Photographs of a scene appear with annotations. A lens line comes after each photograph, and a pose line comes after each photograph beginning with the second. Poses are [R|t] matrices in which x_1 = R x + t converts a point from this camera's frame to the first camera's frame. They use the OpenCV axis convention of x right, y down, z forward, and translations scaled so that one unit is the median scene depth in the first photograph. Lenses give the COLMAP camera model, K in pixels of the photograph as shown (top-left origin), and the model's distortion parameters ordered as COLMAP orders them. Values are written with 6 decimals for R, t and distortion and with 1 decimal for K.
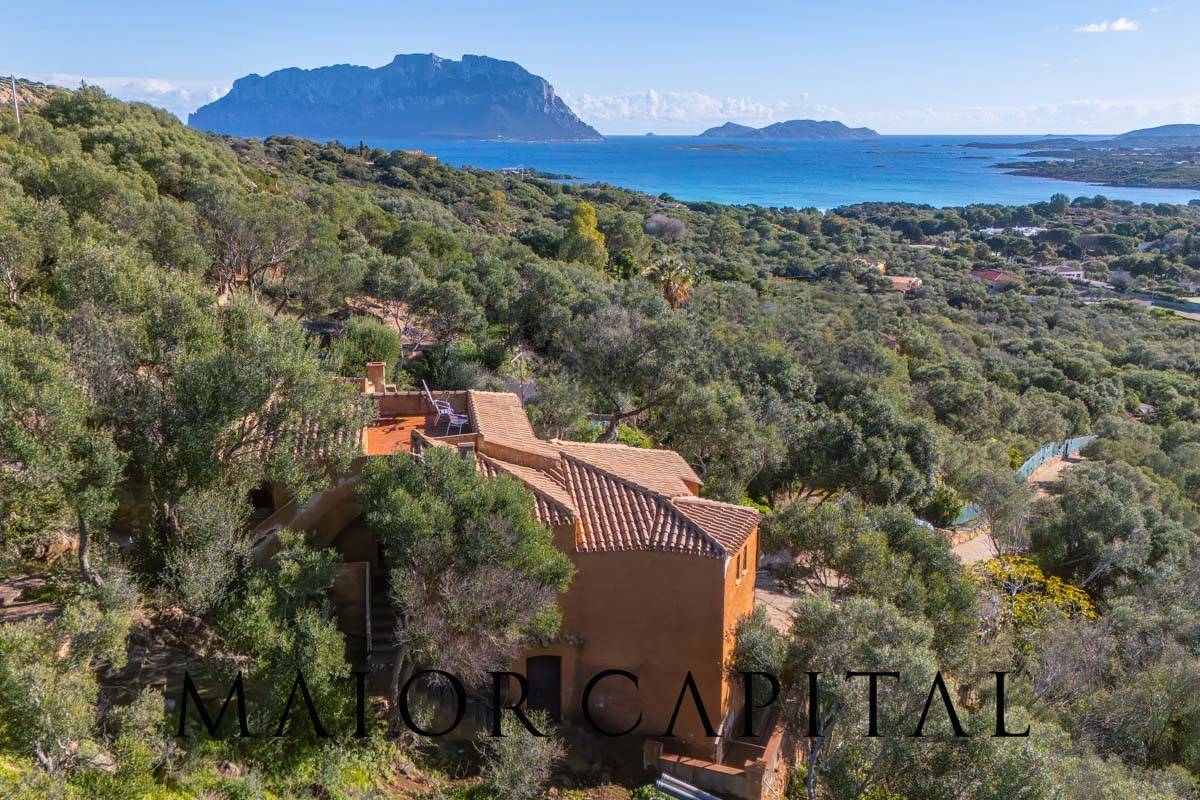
lens RADIAL K [[1057.4, 0, 596.2], [0, 1057.4, 402.6], [0, 0, 1]] dist [0.148110, -0.242725]
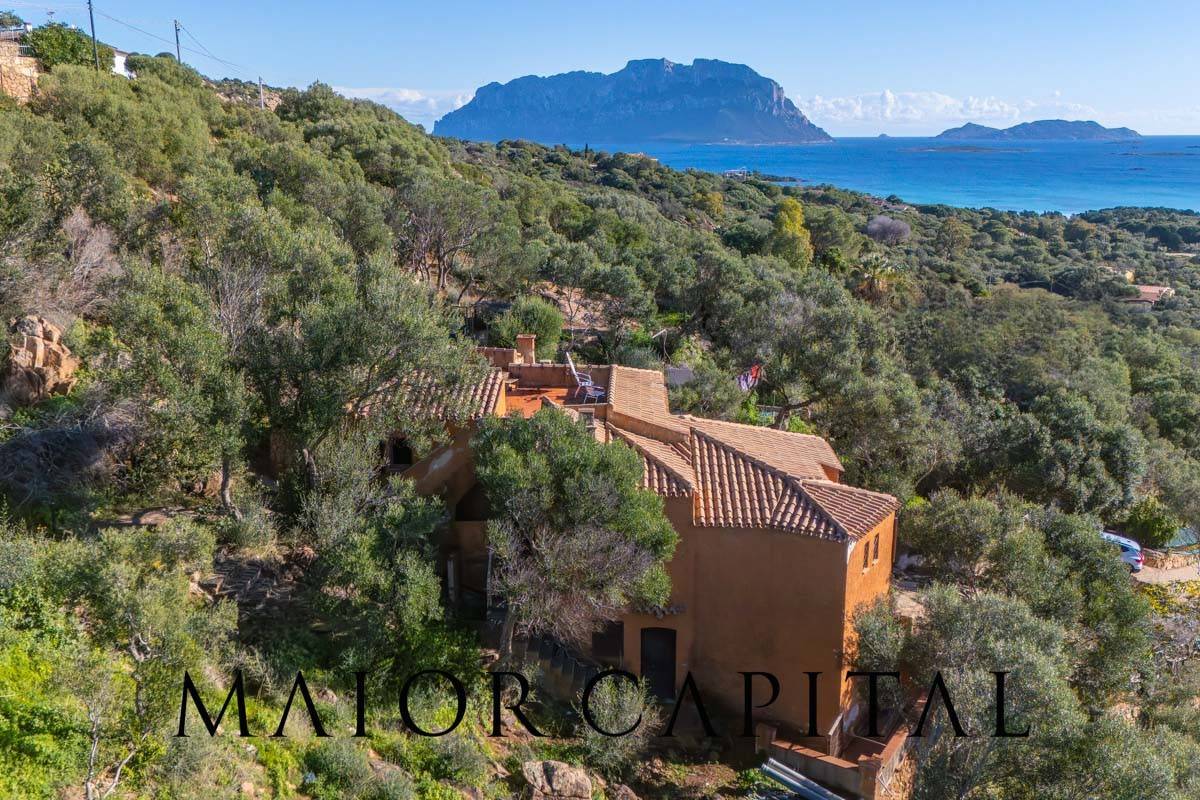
lens RADIAL K [[1061.4, 0, 602.1], [0, 1061.4, 398.1], [0, 0, 1]] dist [0.094683, -0.104749]
pose [[0.980250, 0.044643, -0.192655, 0.042893], [-0.045947, 0.998941, -0.002304, 0.014722], [0.192349, 0.011111, 0.981264, 0.006869]]
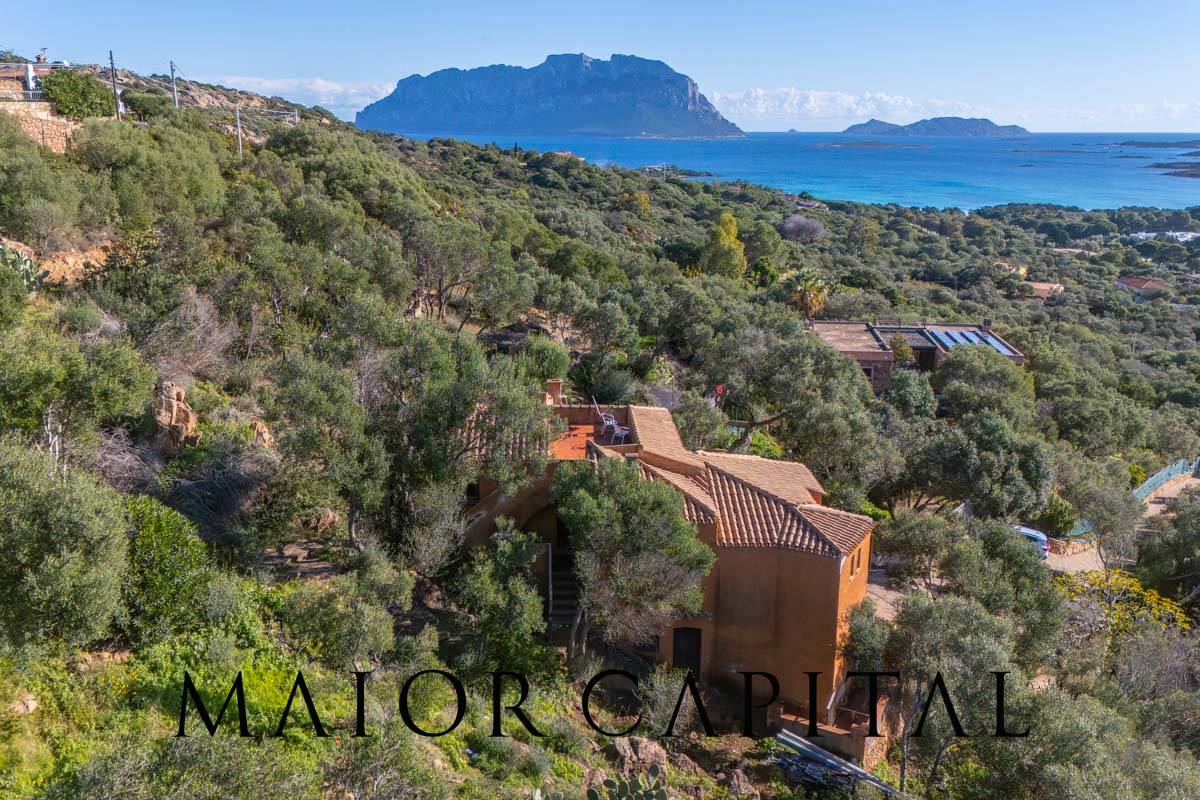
lens RADIAL K [[1026.6, 0, 600.0], [0, 1026.6, 400.0], [0, 0, 1]] dist [0.091116, -0.098622]
pose [[0.991723, 0.036311, -0.123154, -0.006340], [-0.035422, 0.999328, 0.009406, -0.017738], [0.123413, -0.004966, 0.992343, -0.103297]]
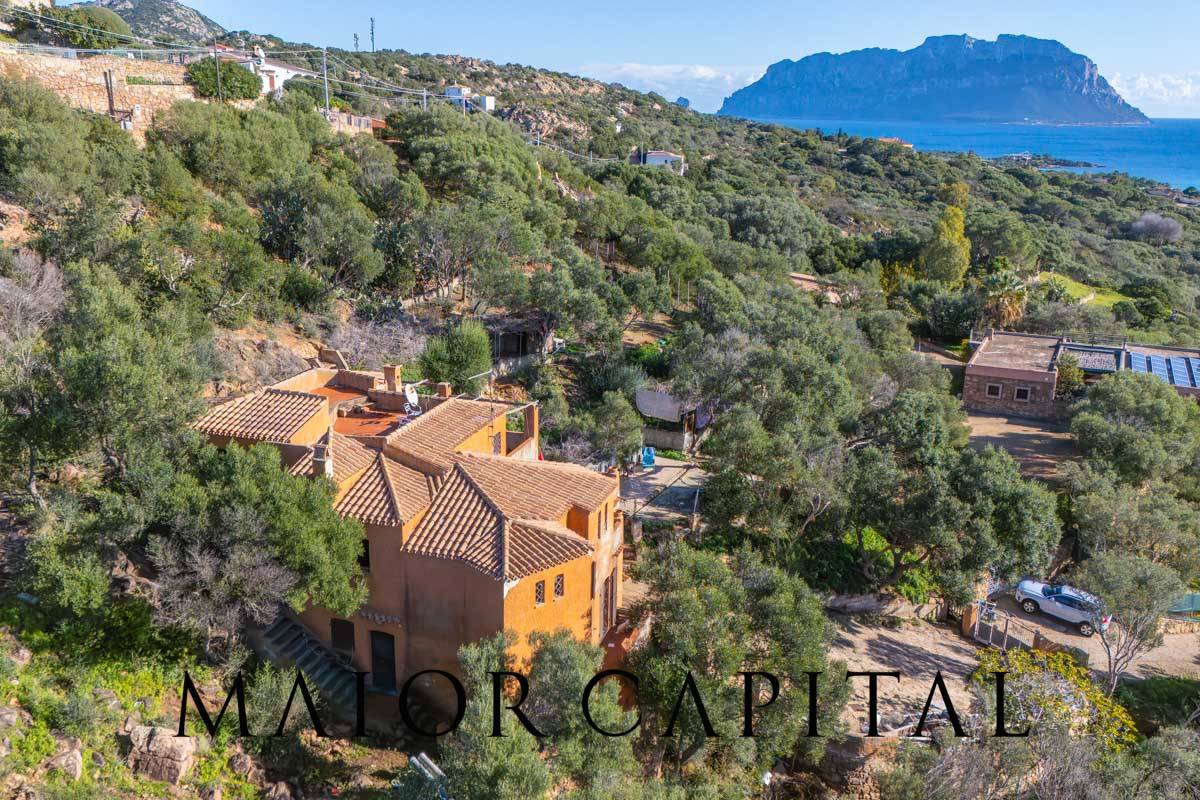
lens RADIAL K [[1026.6, 0, 600.0], [0, 1026.6, 400.0], [0, 0, 1]] dist [0.091116, -0.098622]
pose [[0.897172, 0.130051, -0.422100, 0.327356], [-0.121434, 0.991469, 0.047369, -0.053608], [0.424660, 0.008759, 0.905311, 0.032456]]
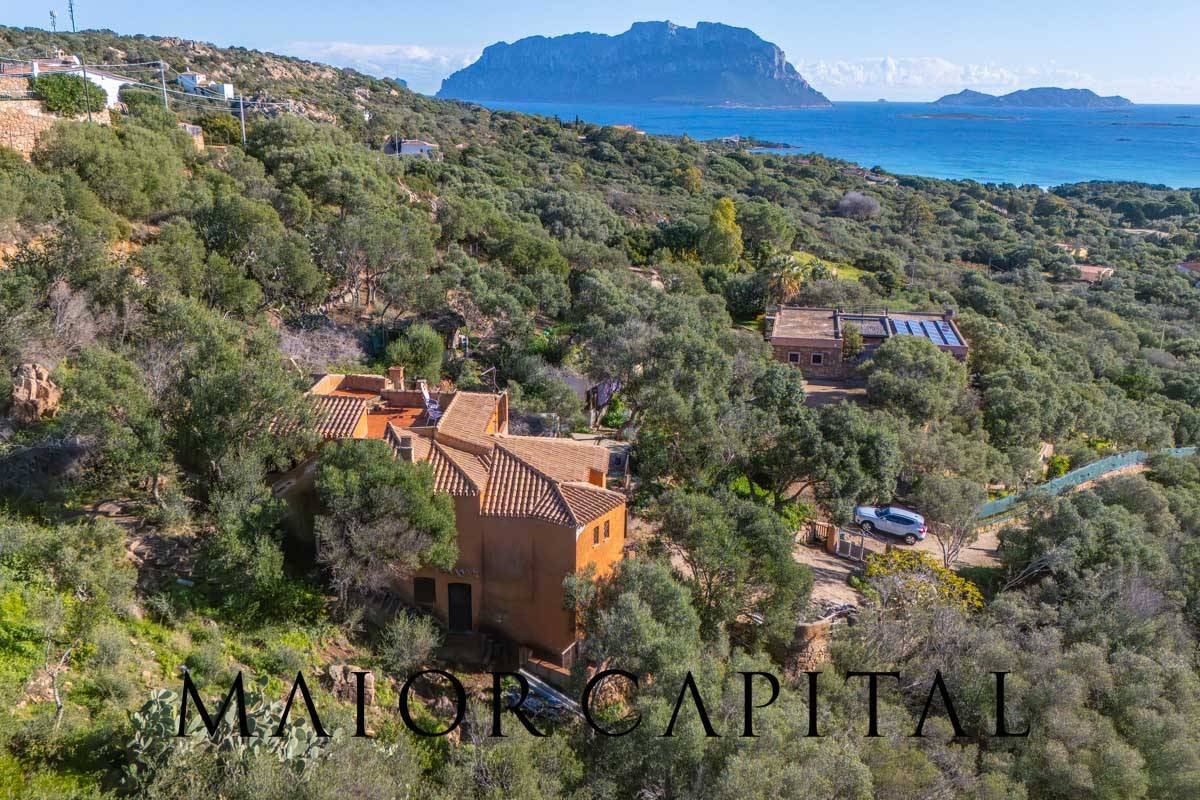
lens RADIAL K [[1022.1, 0, 595.7], [0, 1022.1, 399.0], [0, 0, 1]] dist [0.102107, -0.110568]
pose [[0.978795, 0.067406, -0.193434, 0.205189], [-0.060803, 0.997353, 0.039880, -0.042984], [0.195610, -0.027273, 0.980302, -0.176132]]
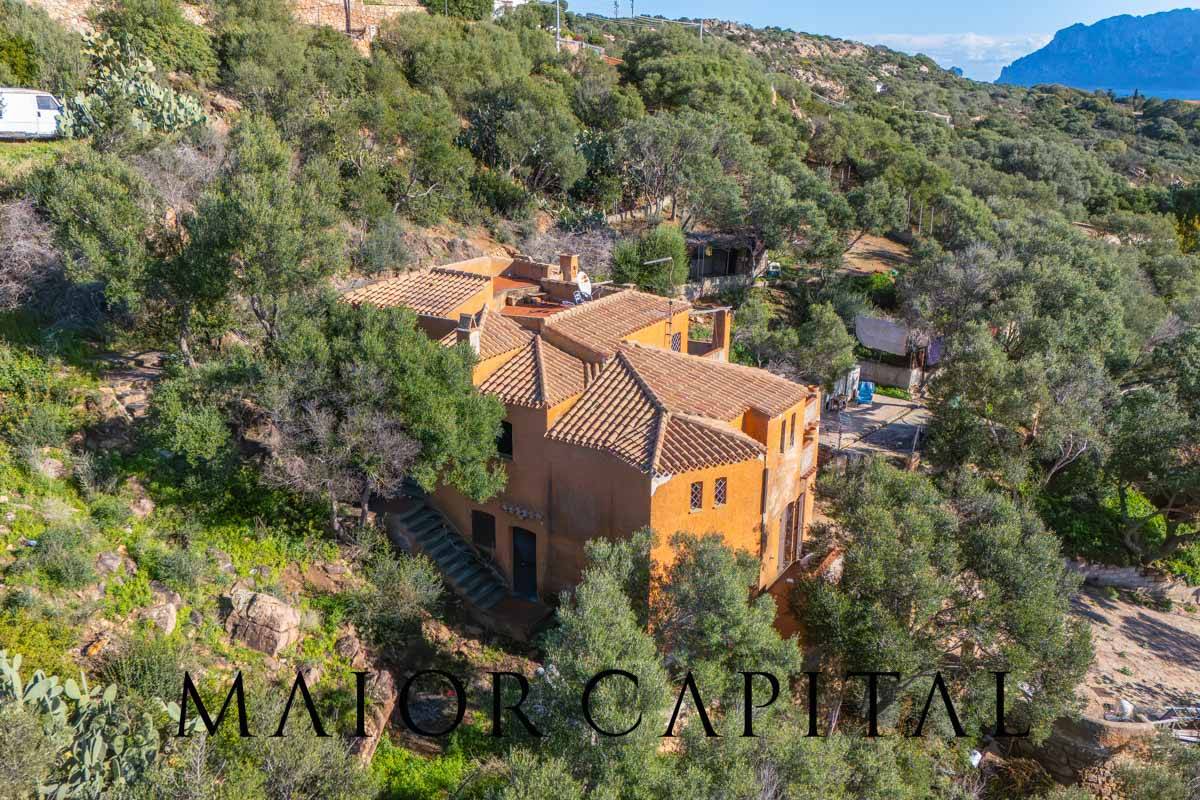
lens RADIAL K [[1032.4, 0, 600.0], [0, 1032.4, 400.0], [0, 0, 1]] dist [0.062808, -0.060812]
pose [[0.768421, 0.191702, -0.610557, 0.321269], [-0.162294, 0.981263, 0.103841, -0.003475], [0.619024, 0.019296, 0.785135, 0.128826]]
